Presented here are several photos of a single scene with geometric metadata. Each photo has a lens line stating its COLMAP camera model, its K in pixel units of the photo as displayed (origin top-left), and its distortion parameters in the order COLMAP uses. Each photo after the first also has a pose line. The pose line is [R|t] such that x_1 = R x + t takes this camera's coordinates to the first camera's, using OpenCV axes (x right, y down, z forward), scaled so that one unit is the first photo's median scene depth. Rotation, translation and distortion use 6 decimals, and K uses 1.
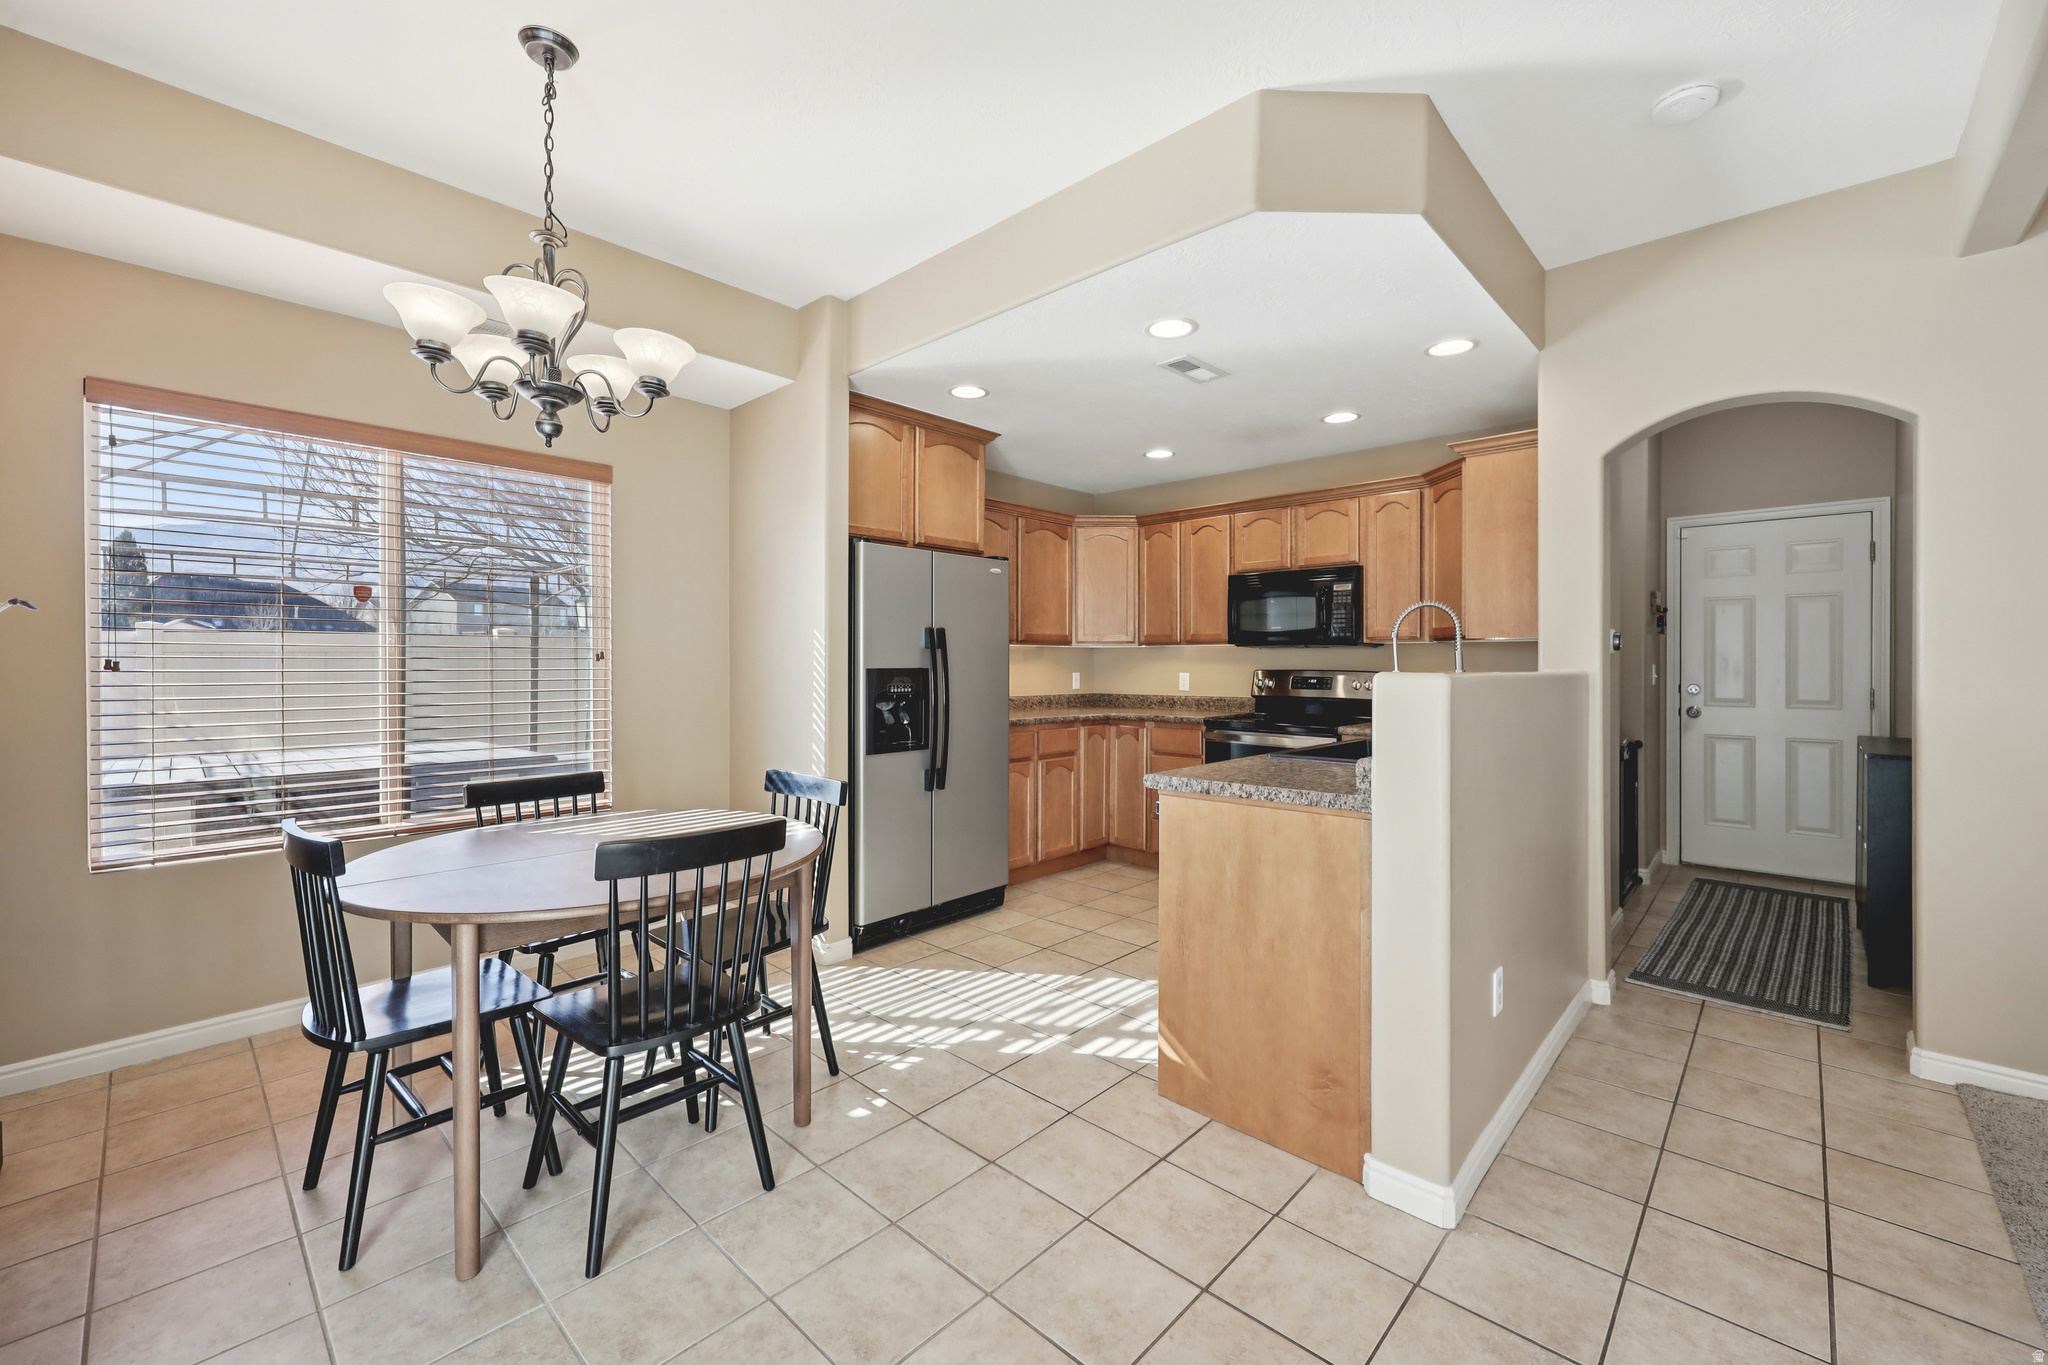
lens RADIAL K [[826.1, 0, 1028.5], [0, 826.1, 662.3], [0, 0, 1]] dist [0.003754, 0.000485]
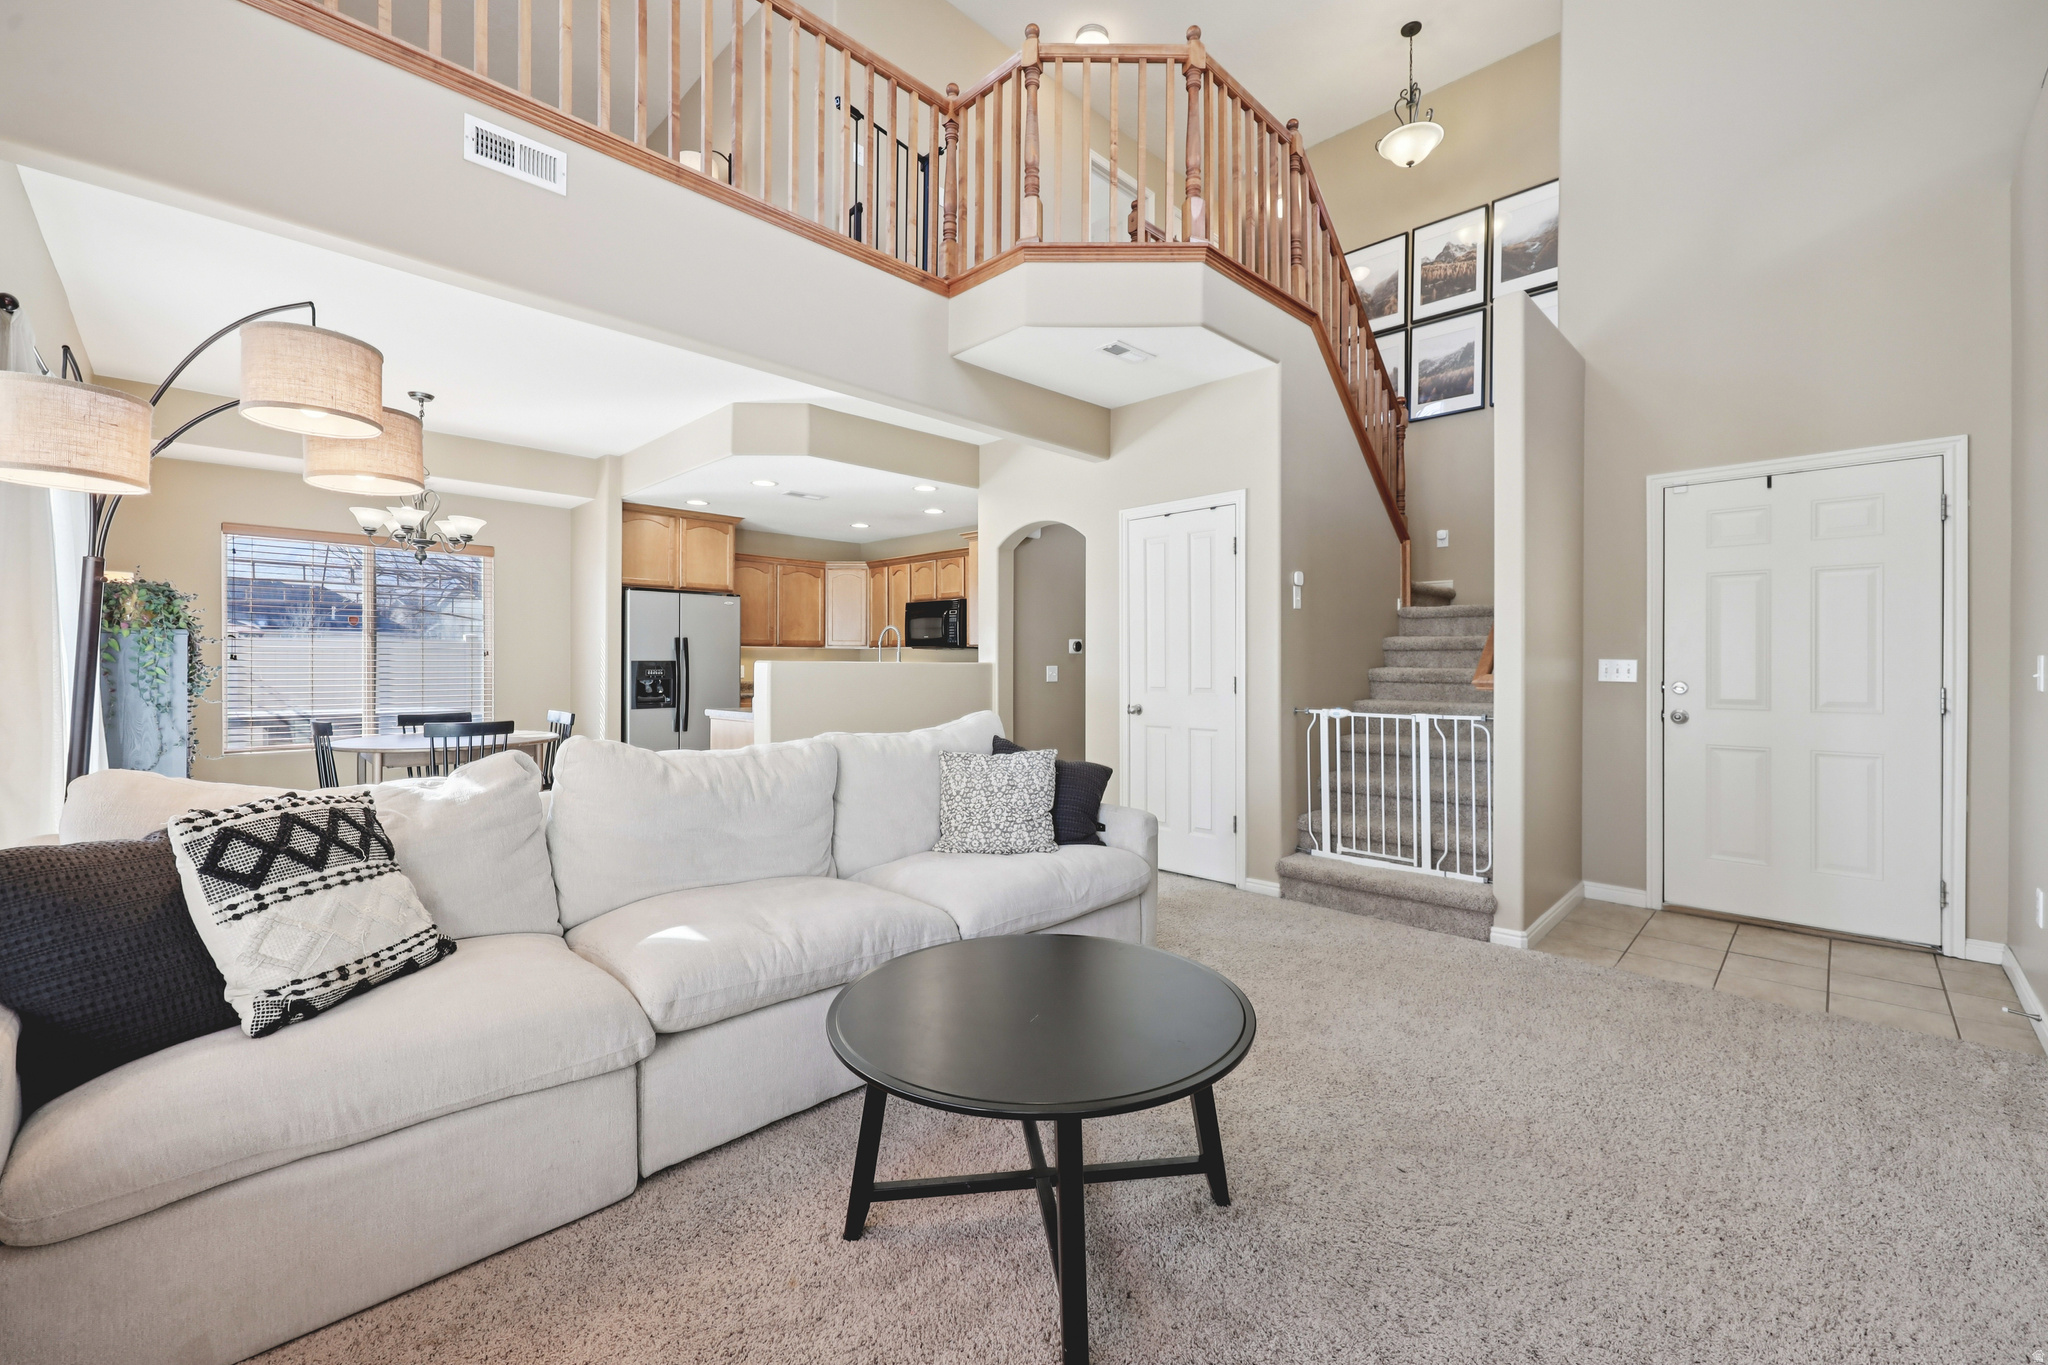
lens RADIAL K [[829.2, 0, 1028.8], [0, 829.2, 661.0], [0, 0, 1]] dist [-0.001848, -0.000165]
pose [[0.999726, 0.001346, -0.023352, 0.555578], [-0.001402, 0.999996, -0.002392, 0.008449], [0.023348, 0.002424, 0.999724, -0.606031]]
